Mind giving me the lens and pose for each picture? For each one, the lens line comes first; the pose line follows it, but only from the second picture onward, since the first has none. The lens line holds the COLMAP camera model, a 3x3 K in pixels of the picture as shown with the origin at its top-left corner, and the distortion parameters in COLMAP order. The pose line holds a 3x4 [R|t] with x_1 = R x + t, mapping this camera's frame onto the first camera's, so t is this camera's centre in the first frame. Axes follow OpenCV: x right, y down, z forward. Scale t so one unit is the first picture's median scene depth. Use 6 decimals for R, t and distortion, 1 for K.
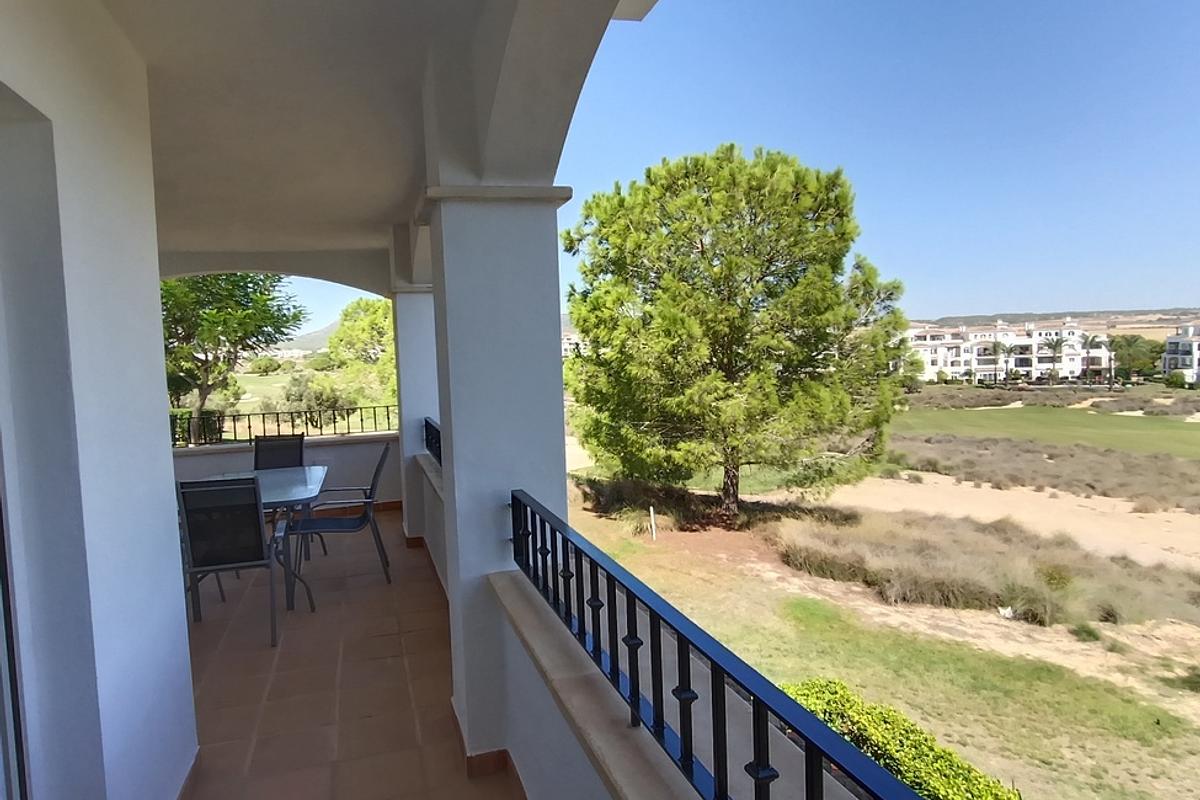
lens RADIAL K [[730.6, 0, 600.0], [0, 730.6, 400.0], [0, 0, 1]] dist [-0.021601, 0.000489]
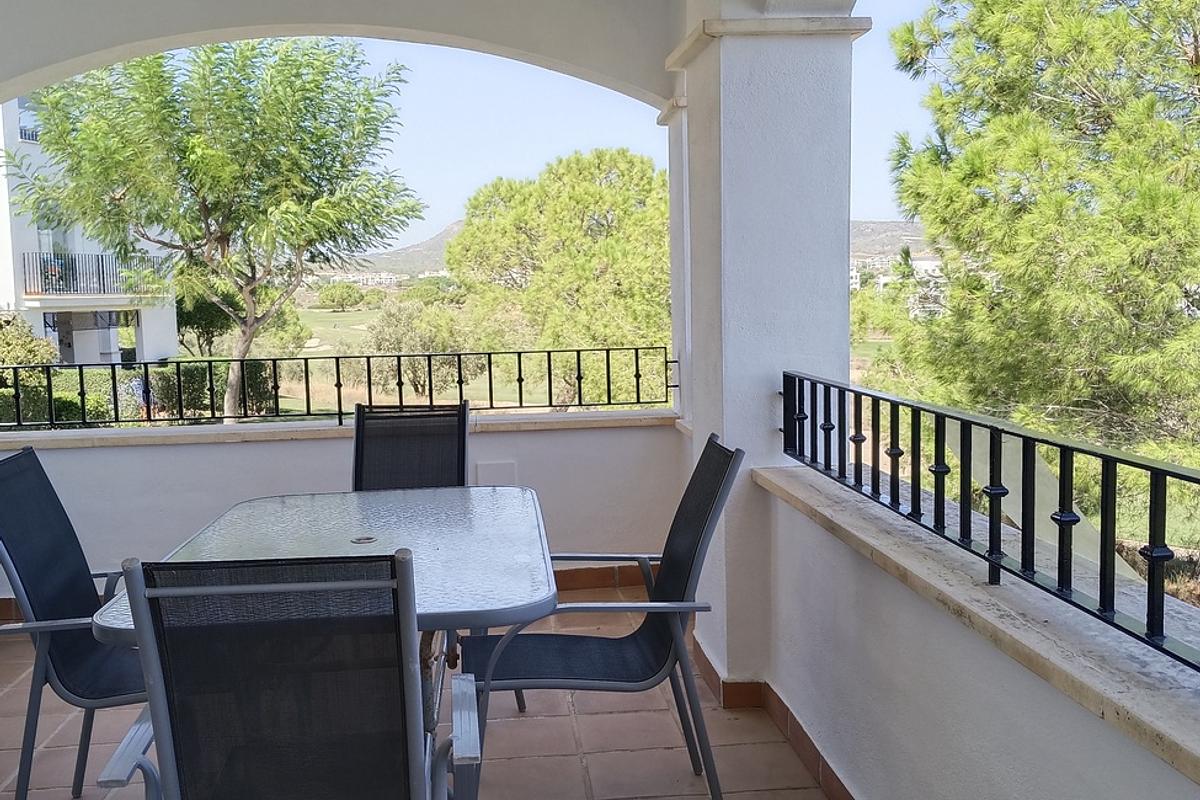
lens RADIAL K [[1155.1, 0, 600.0], [0, 1155.1, 400.0], [0, 0, 1]] dist [0.159661, -0.391527]
pose [[0.977865, 0.035549, -0.206194, -0.060014], [-0.029078, 0.998987, 0.034331, 0.005797], [0.207206, -0.027575, 0.977909, 0.112831]]
